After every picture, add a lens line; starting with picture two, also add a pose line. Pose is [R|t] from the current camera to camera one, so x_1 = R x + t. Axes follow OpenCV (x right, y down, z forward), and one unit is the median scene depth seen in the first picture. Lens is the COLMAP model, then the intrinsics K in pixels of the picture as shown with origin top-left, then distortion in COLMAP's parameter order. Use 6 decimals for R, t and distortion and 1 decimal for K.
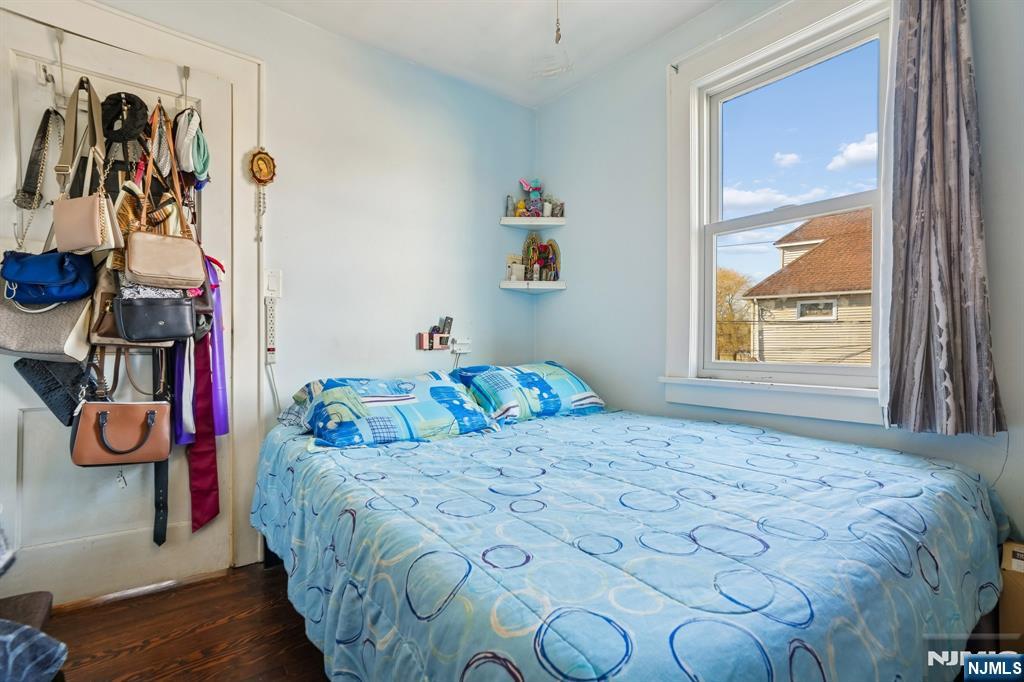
lens RADIAL K [[473.6, 0, 527.5], [0, 473.6, 350.1], [0, 0, 1]] dist [-0.052678, 0.011212]
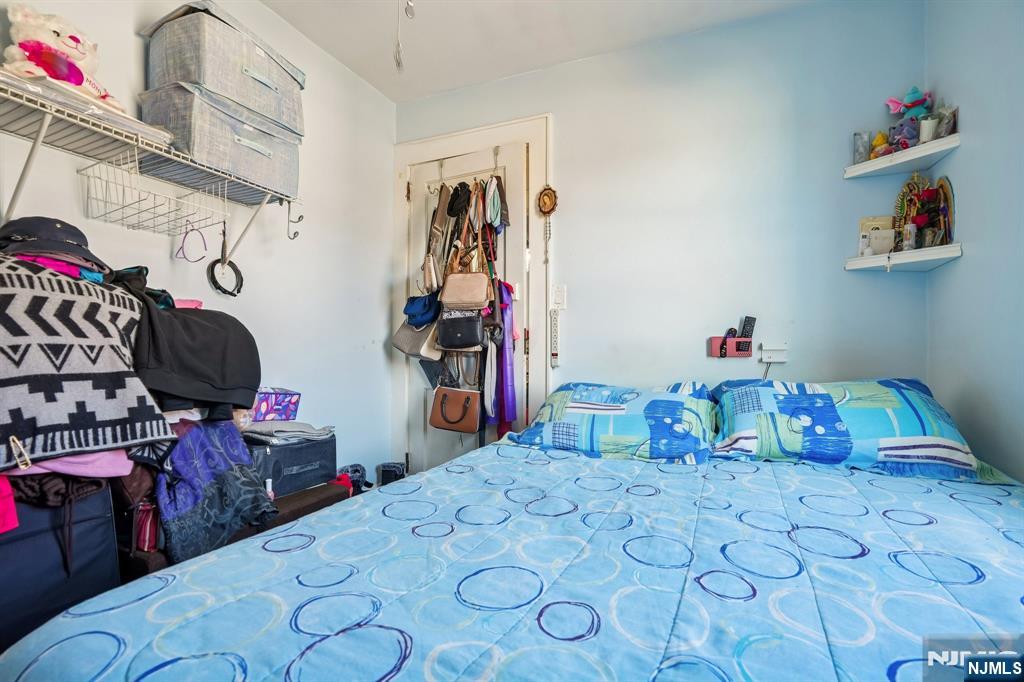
lens RADIAL K [[473.6, 0, 515.7], [0, 473.6, 346.7], [0, 0, 1]] dist [-0.052678, 0.011212]
pose [[0.459500, -0.003463, -0.888171, 0.462031], [-0.012051, 0.999876, -0.010133, -0.008058], [0.888096, 0.015360, 0.459401, 0.378312]]
